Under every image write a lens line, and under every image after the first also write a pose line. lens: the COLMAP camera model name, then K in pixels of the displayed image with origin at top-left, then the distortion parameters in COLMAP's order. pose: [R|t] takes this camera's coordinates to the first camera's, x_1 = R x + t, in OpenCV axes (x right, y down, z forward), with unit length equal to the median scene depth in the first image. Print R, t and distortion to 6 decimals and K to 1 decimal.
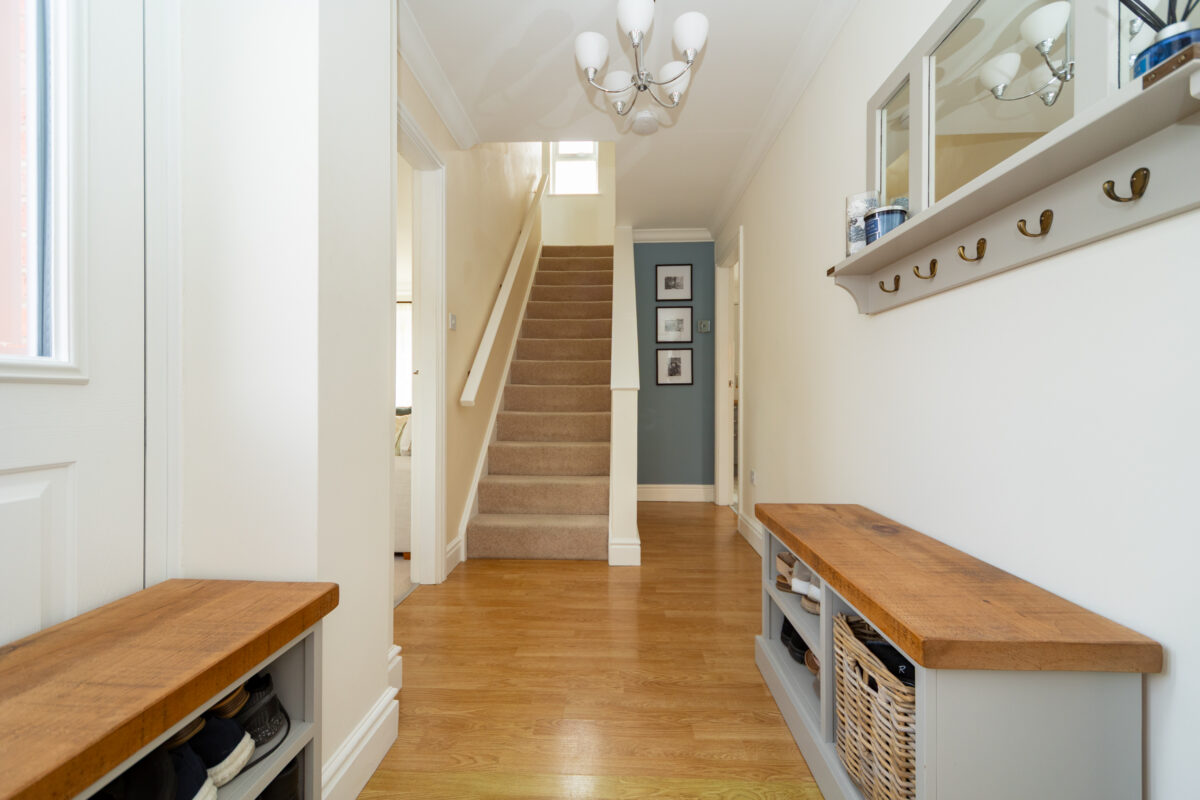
lens RADIAL K [[517.1, 0, 599.9], [0, 517.1, 397.5], [0, 0, 1]] dist [0.000148, 0.000007]
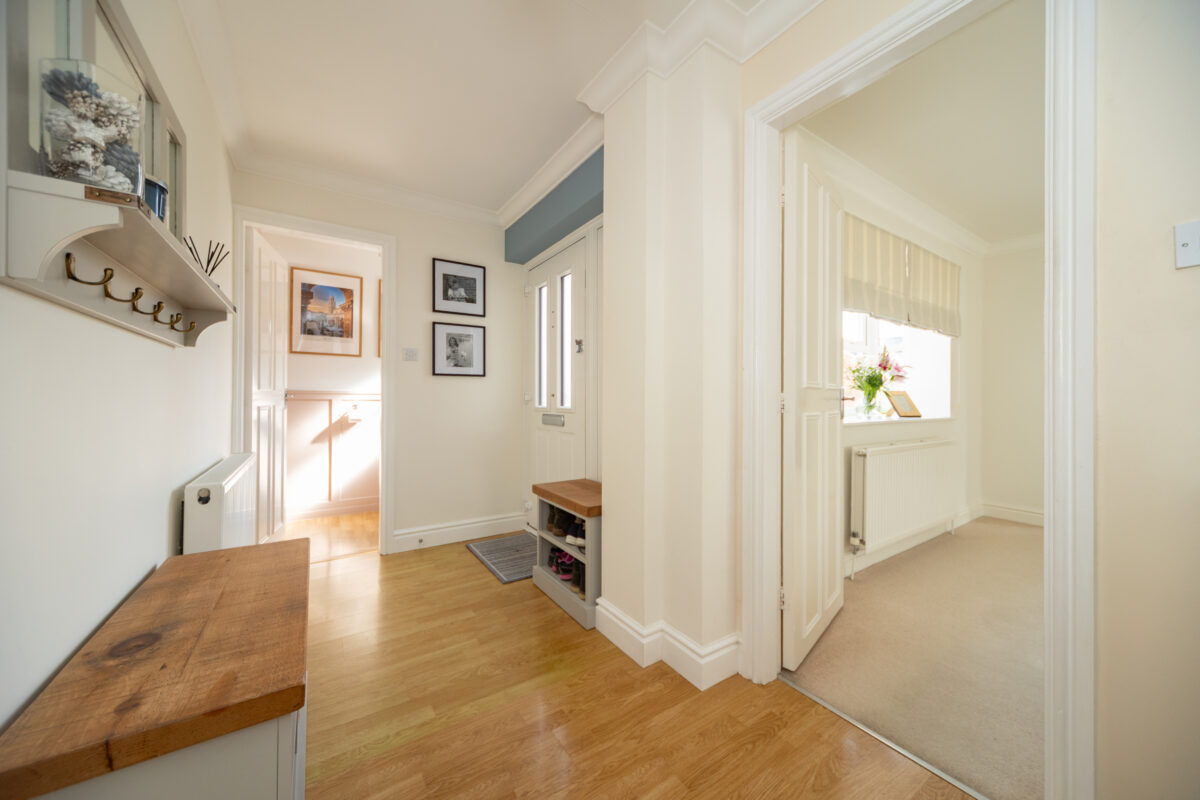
lens RADIAL K [[417.4, 0, 599.8], [0, 417.4, 399.6], [0, 0, 1]] dist [0.000168, 0.000143]
pose [[-0.810340, -0.005248, -0.585937, 0.391314], [-0.006788, 0.999977, 0.000432, -0.084690], [0.585921, 0.004328, -0.810357, 1.896881]]
